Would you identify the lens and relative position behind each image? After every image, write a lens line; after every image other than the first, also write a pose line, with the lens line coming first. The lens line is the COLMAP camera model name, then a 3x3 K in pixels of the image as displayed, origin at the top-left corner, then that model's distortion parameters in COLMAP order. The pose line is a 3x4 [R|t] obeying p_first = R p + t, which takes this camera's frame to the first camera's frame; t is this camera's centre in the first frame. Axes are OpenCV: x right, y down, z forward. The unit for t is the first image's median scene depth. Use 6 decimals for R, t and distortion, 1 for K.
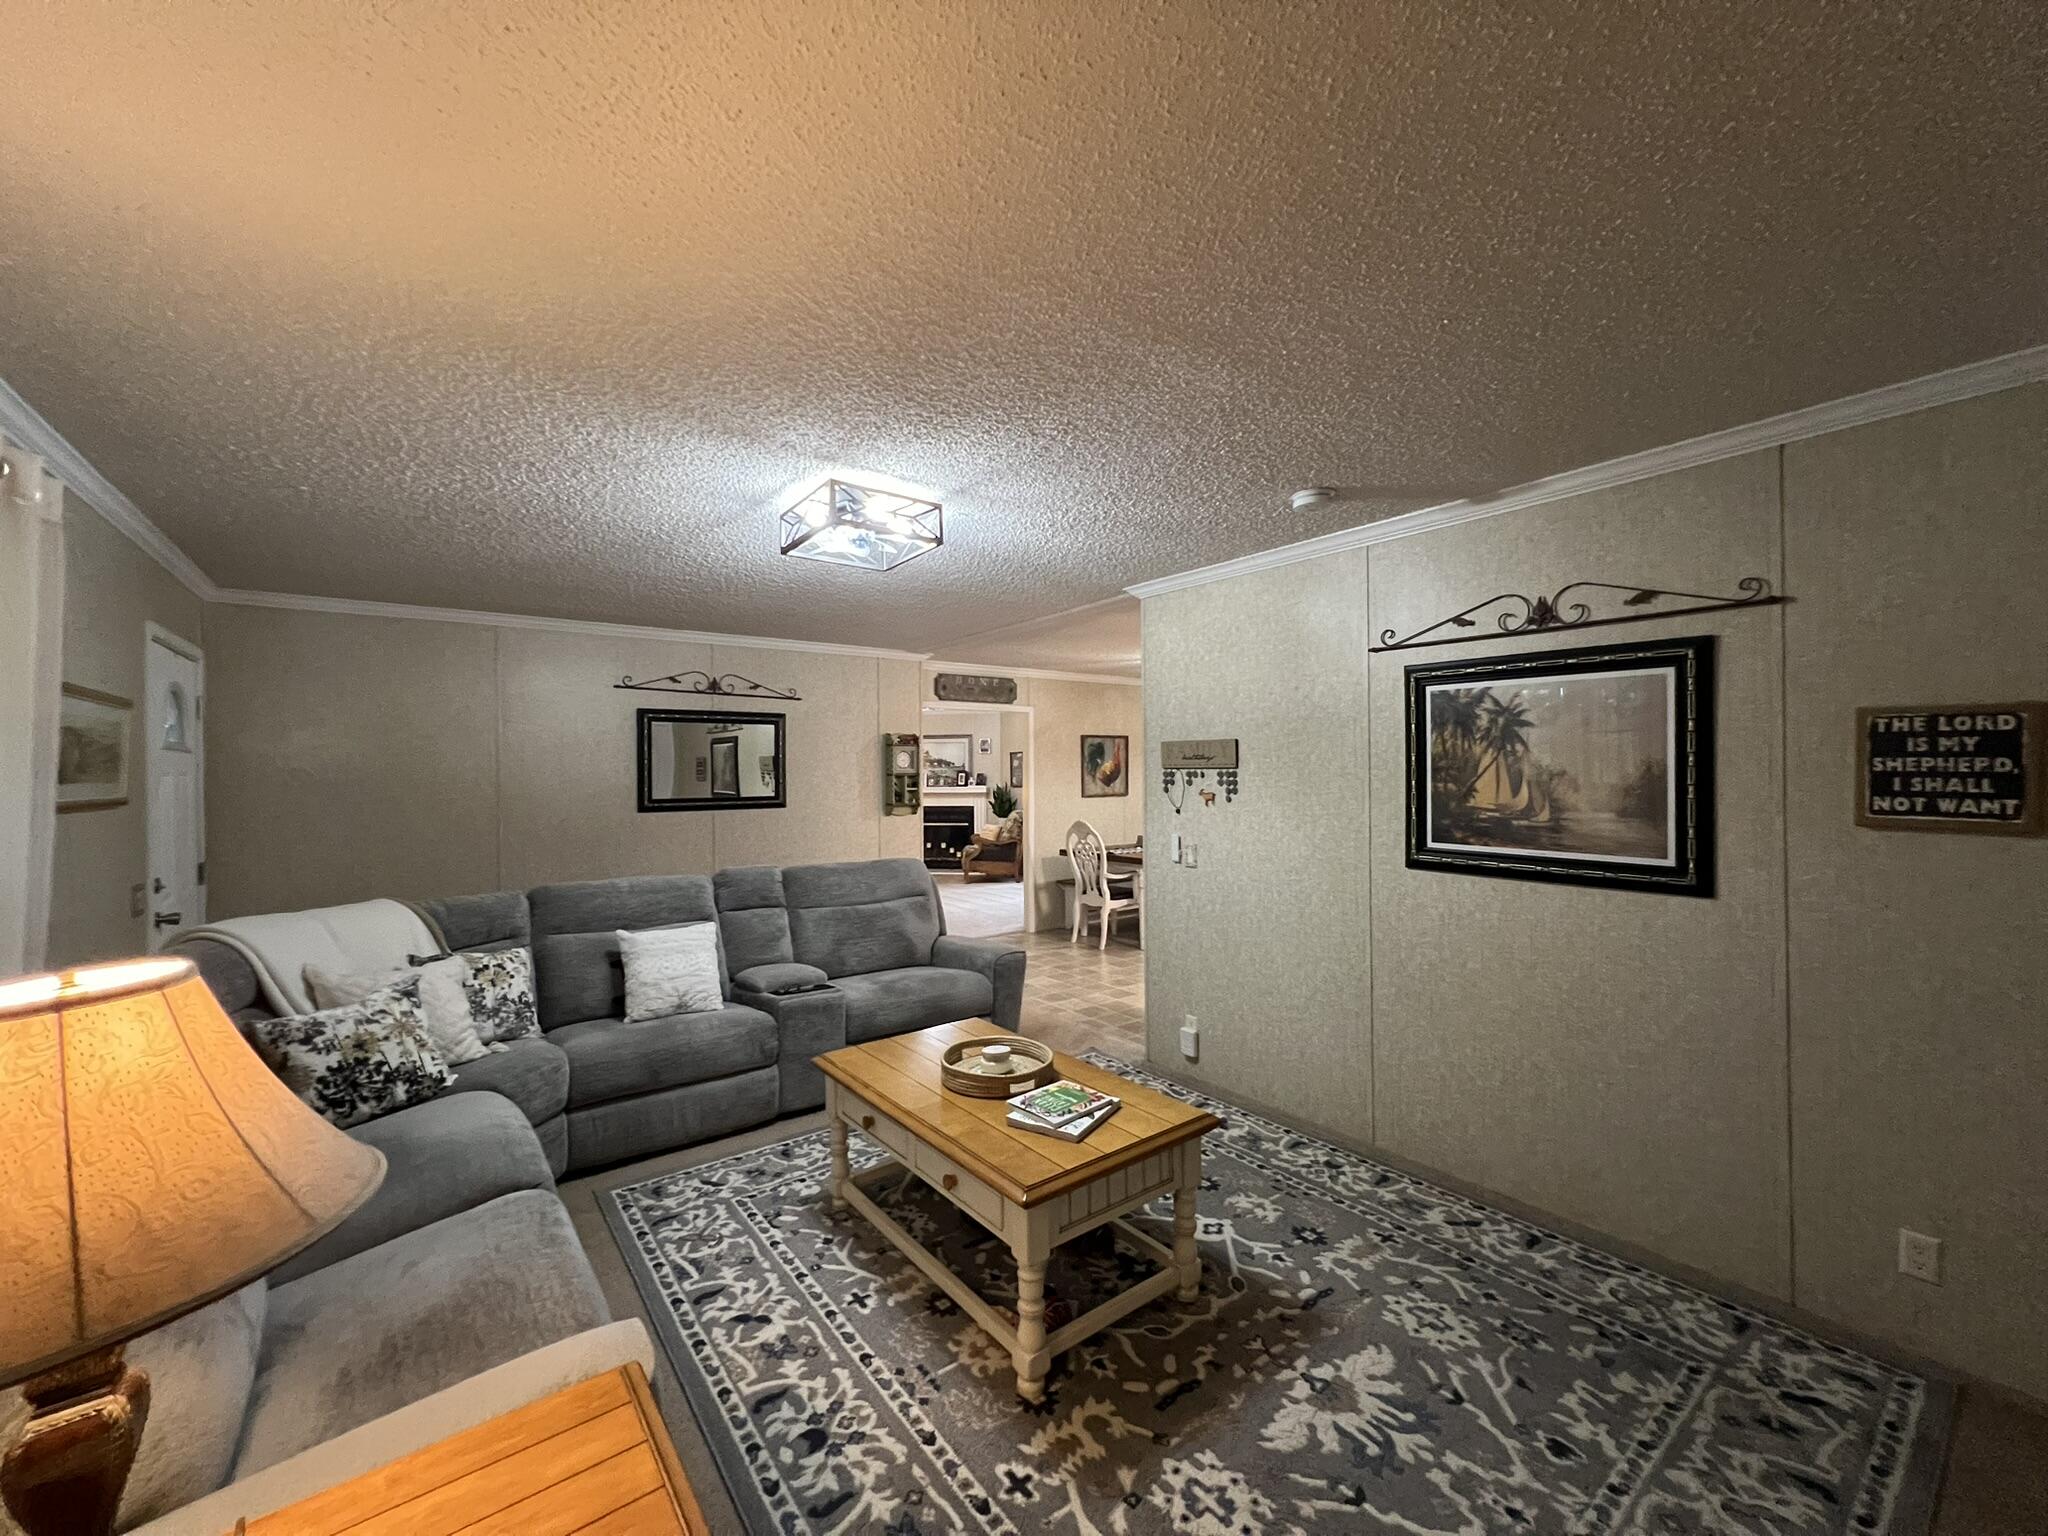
lens RADIAL K [[817.4, 0, 1024.6], [0, 817.4, 767.1], [0, 0, 1]] dist [-0.001138, 0.000532]
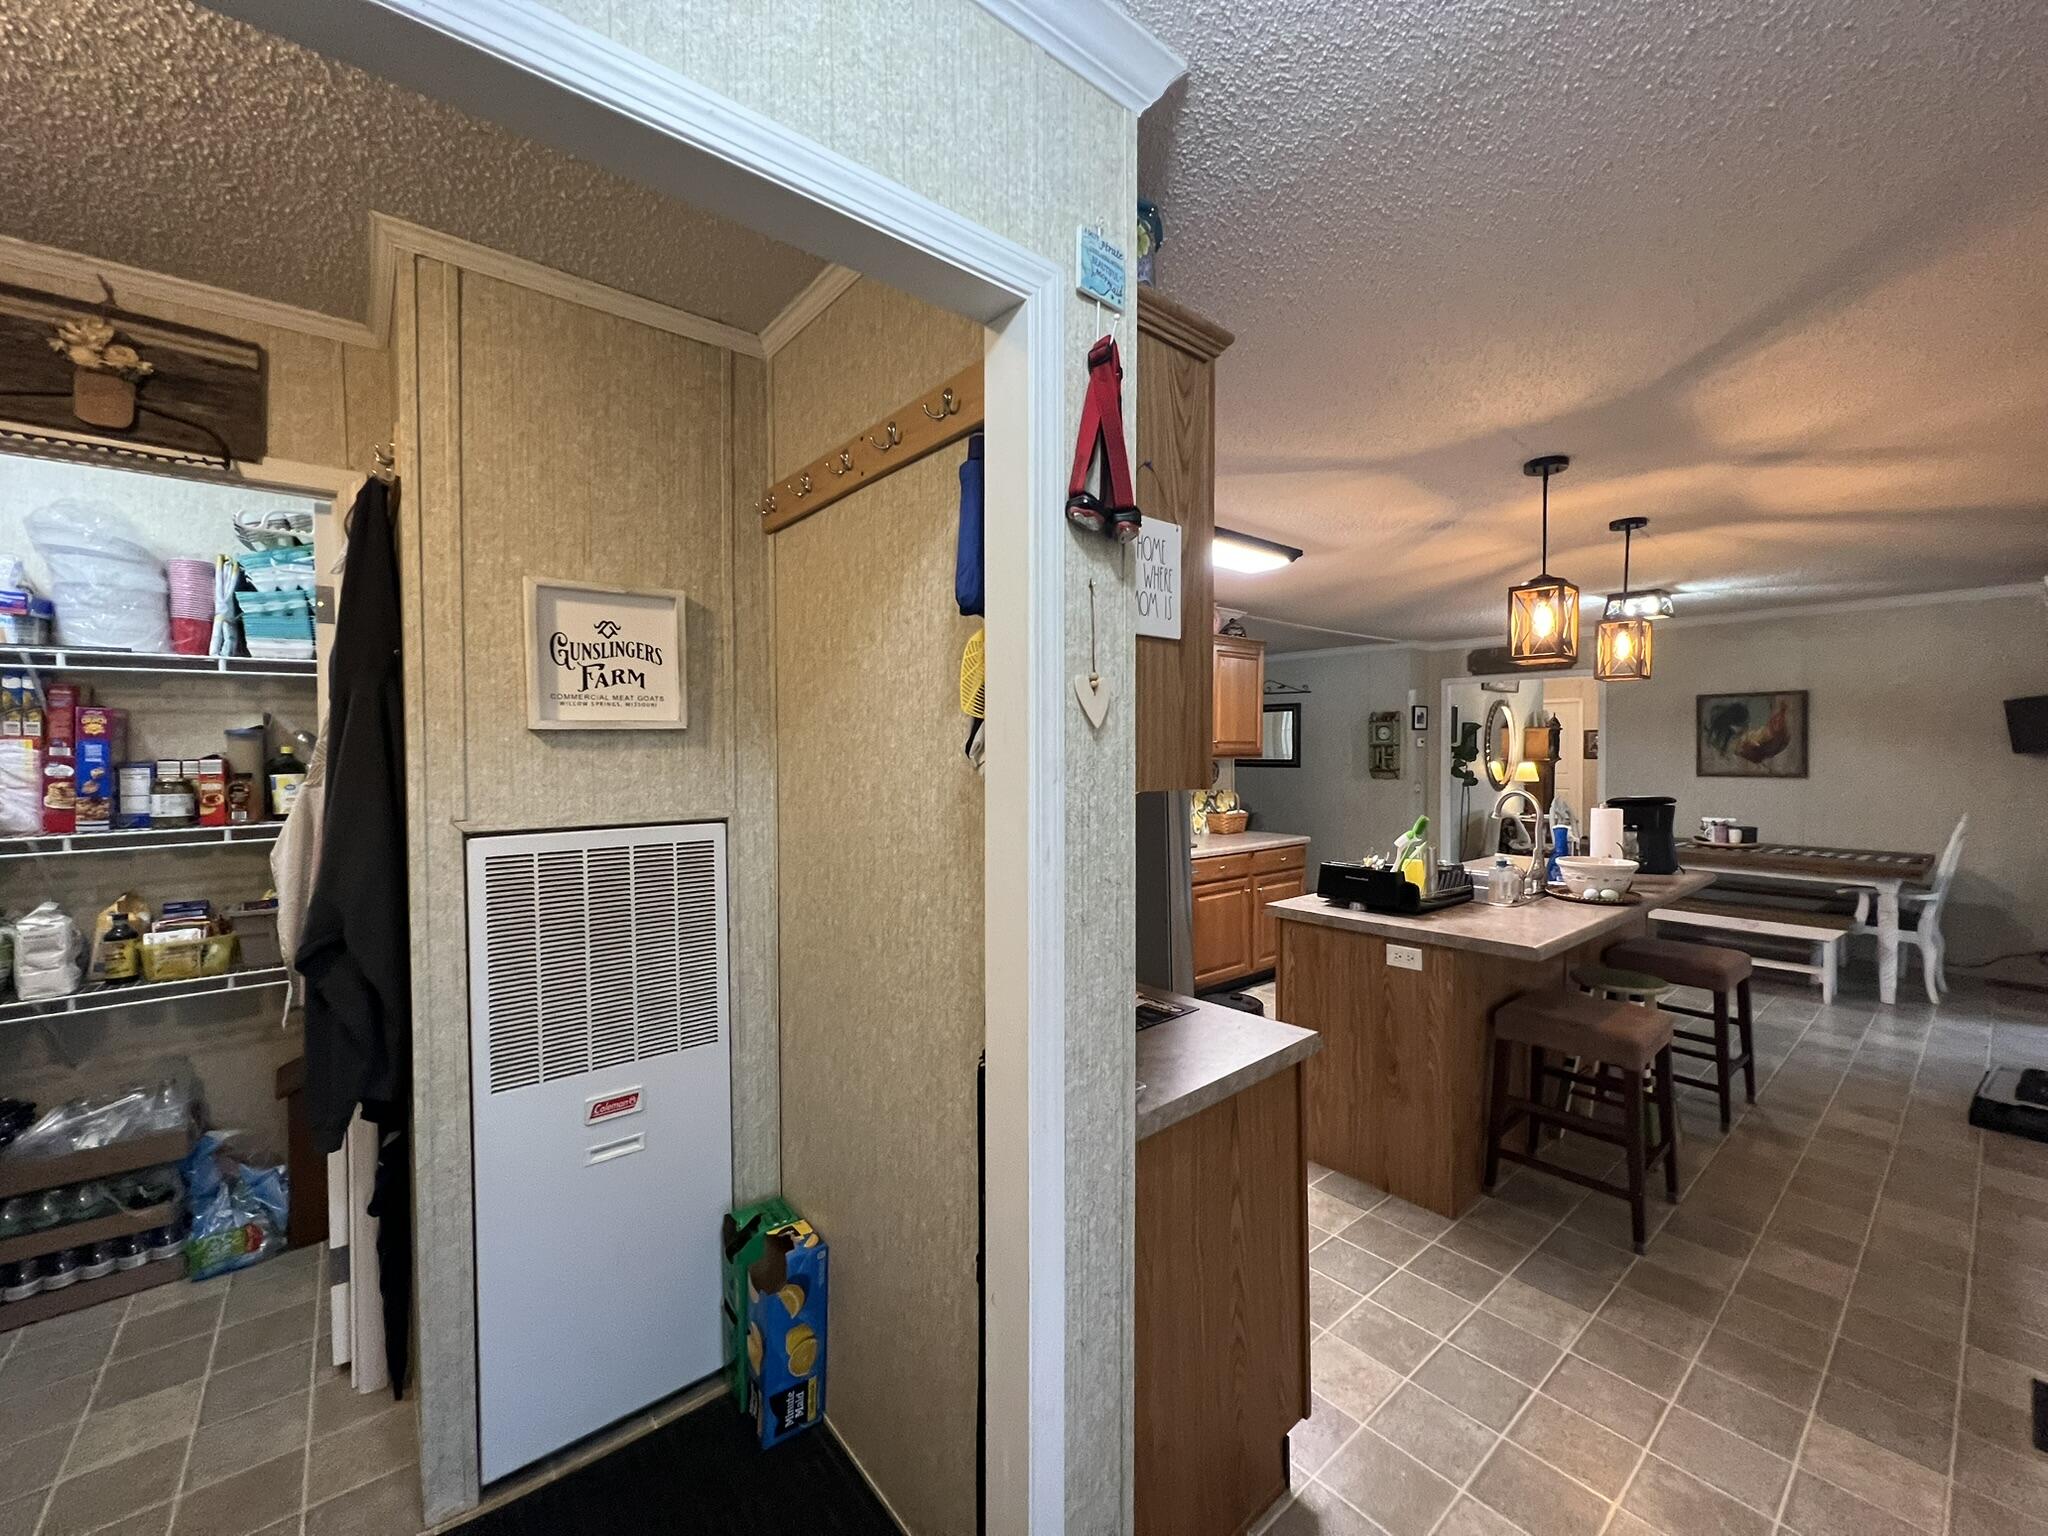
lens RADIAL K [[817.4, 0, 1024.6], [0, 817.4, 767.1], [0, 0, 1]] dist [-0.001138, 0.000532]
pose [[0.041993, 0.033052, -0.998571, 1.626796], [0.010671, 0.999381, 0.033528, -0.007685], [0.999061, -0.012064, 0.041615, 0.642220]]
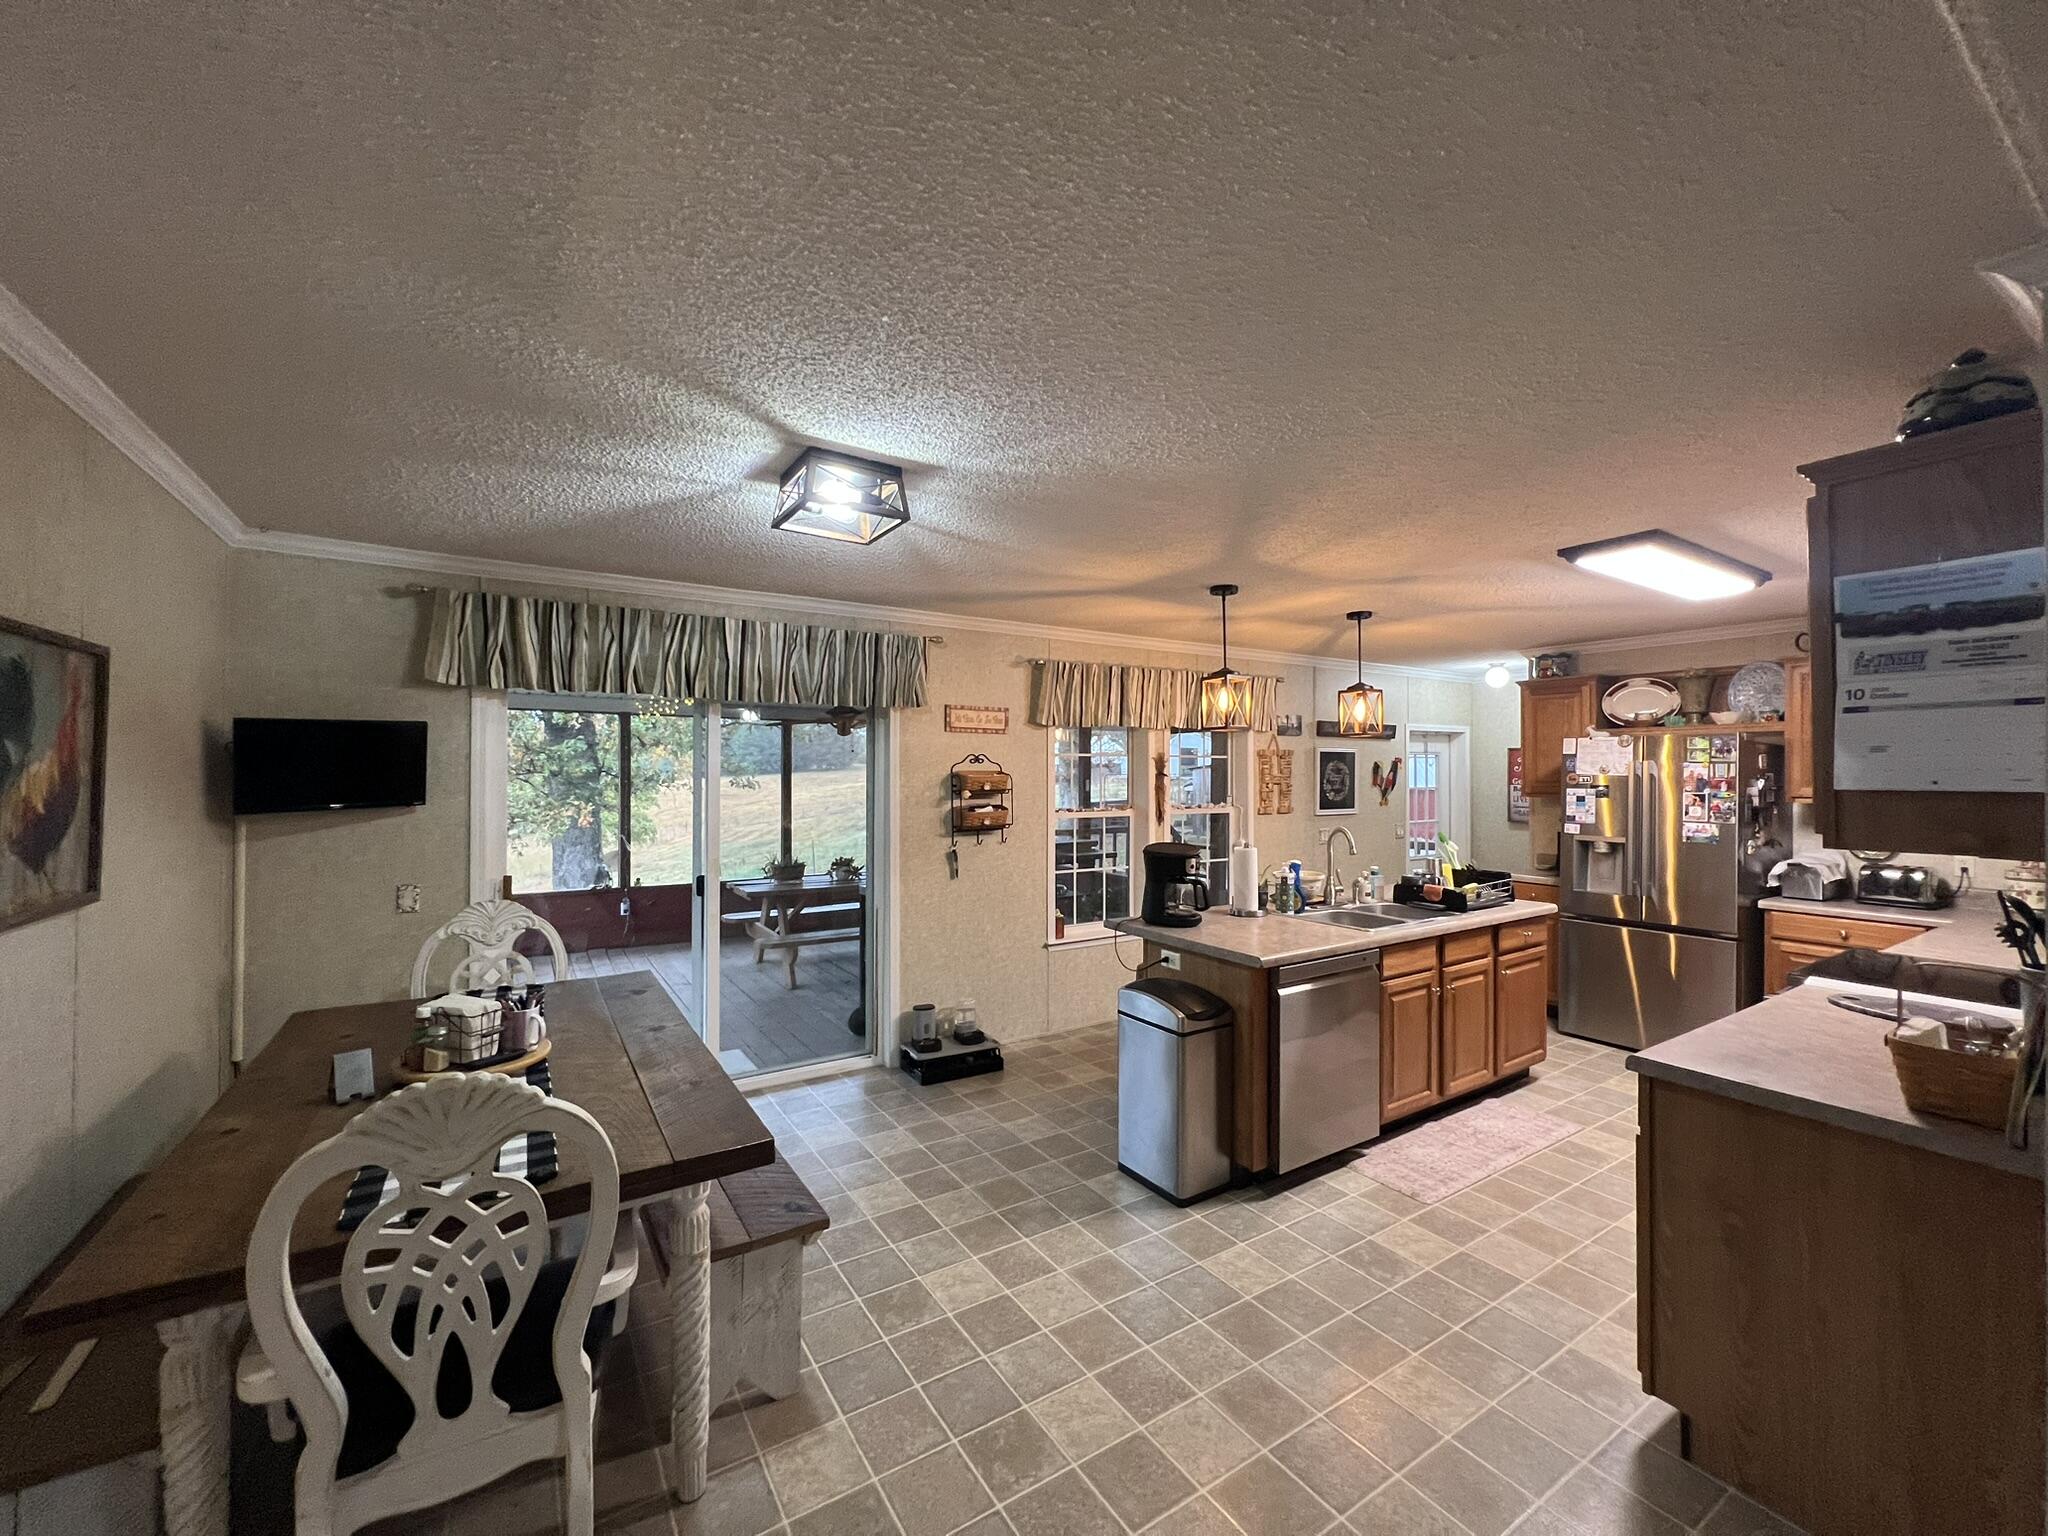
lens RADIAL K [[817.4, 0, 1024.6], [0, 817.4, 767.1], [0, 0, 1]] dist [-0.001138, 0.000532]
pose [[0.077705, 0.018908, 0.996797, -0.181560], [-0.008053, 0.999799, -0.018337, -0.003288], [-0.996944, -0.006603, 0.077842, 1.475703]]
